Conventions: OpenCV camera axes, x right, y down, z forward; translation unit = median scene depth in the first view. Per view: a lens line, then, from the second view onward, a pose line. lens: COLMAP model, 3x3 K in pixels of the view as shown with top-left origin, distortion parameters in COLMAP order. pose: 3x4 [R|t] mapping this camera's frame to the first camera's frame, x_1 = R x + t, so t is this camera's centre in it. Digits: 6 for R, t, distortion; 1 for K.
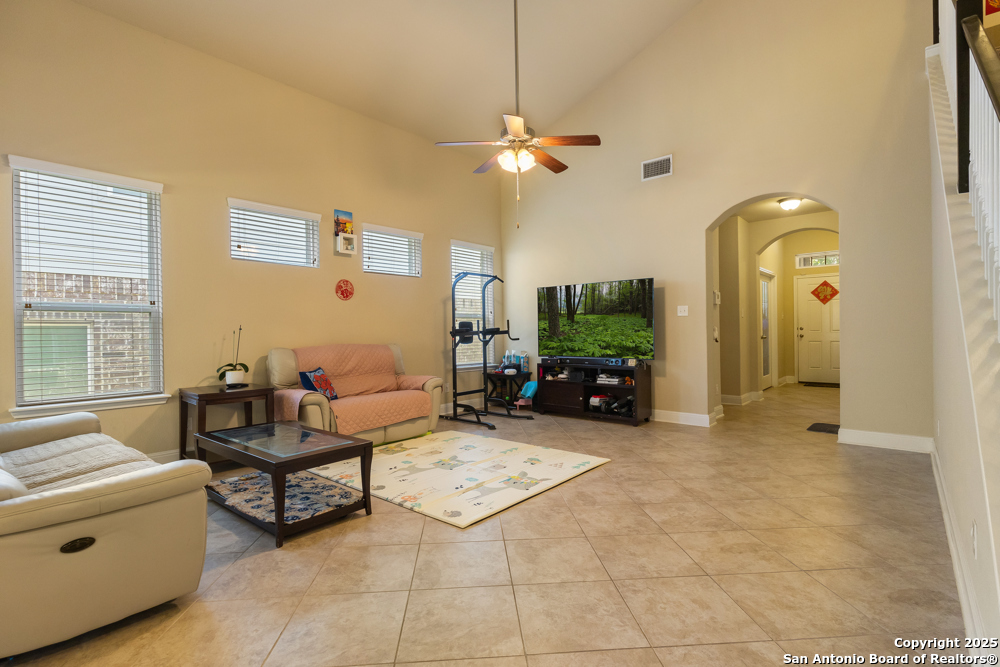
lens RADIAL K [[466.5, 0, 500.0], [0, 466.5, 333.5], [0, 0, 1]] dist [0.000576, 0.000297]
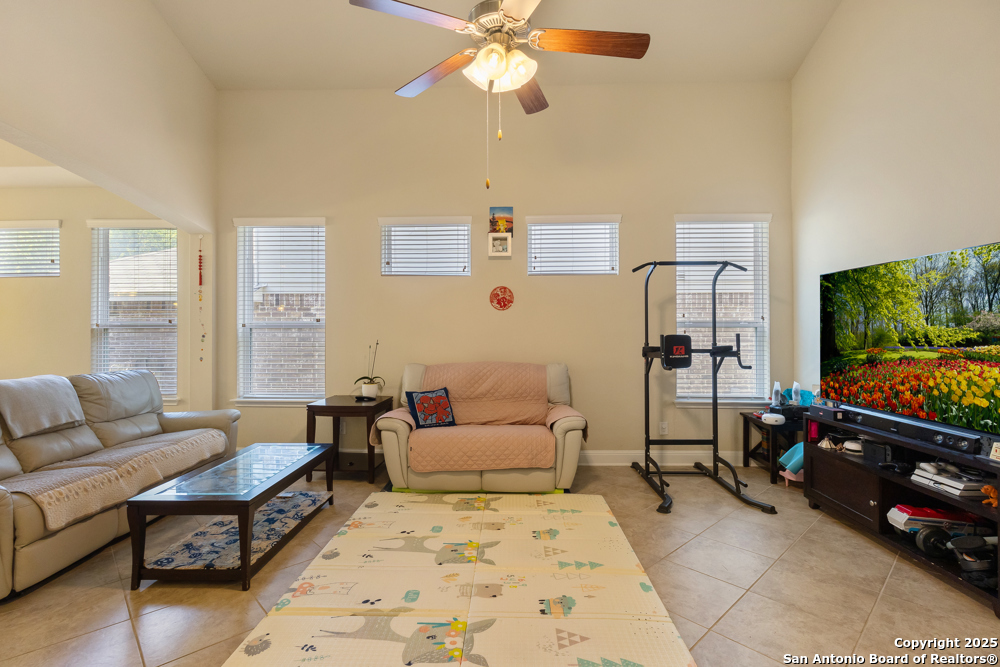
lens RADIAL K [[466.5, 0, 500.0], [0, 466.5, 333.5], [0, 0, 1]] dist [0.000576, 0.000297]
pose [[0.633291, 0.012822, -0.773808, 0.309627], [-0.013067, 0.999897, 0.005874, -0.031299], [0.773803, 0.006392, 0.633394, 0.421774]]
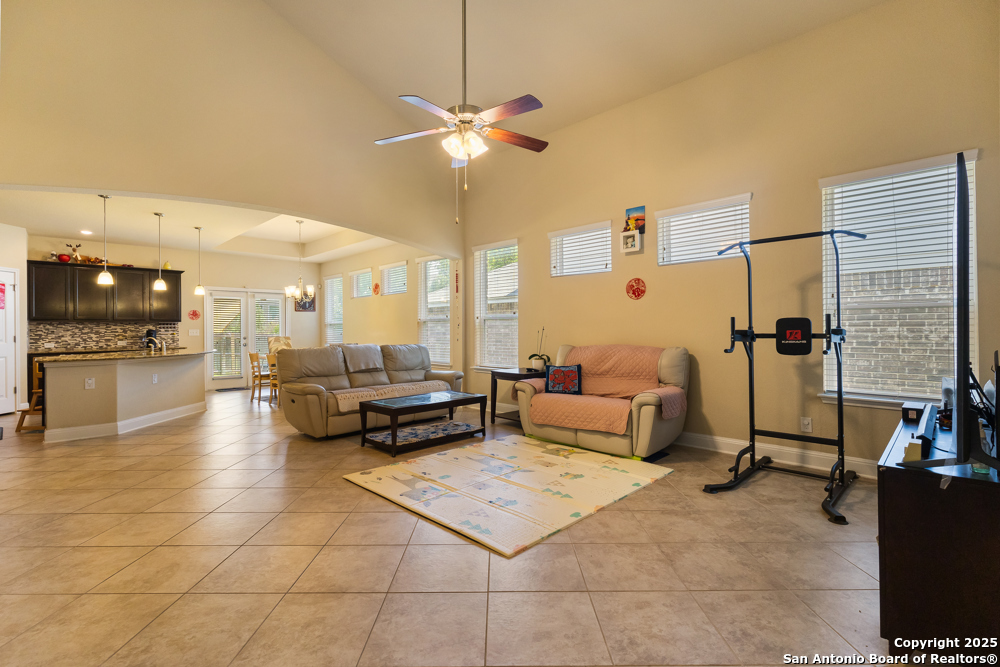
lens RADIAL K [[456.2, 0, 507.8], [0, 456.2, 329.7], [0, 0, 1]] dist [-0.005090, -0.000844]
pose [[-0.056796, 0.012625, -0.998306, 0.582577], [-0.002277, 0.999916, 0.012775, -0.019015], [0.998383, 0.002998, -0.056762, 0.735201]]
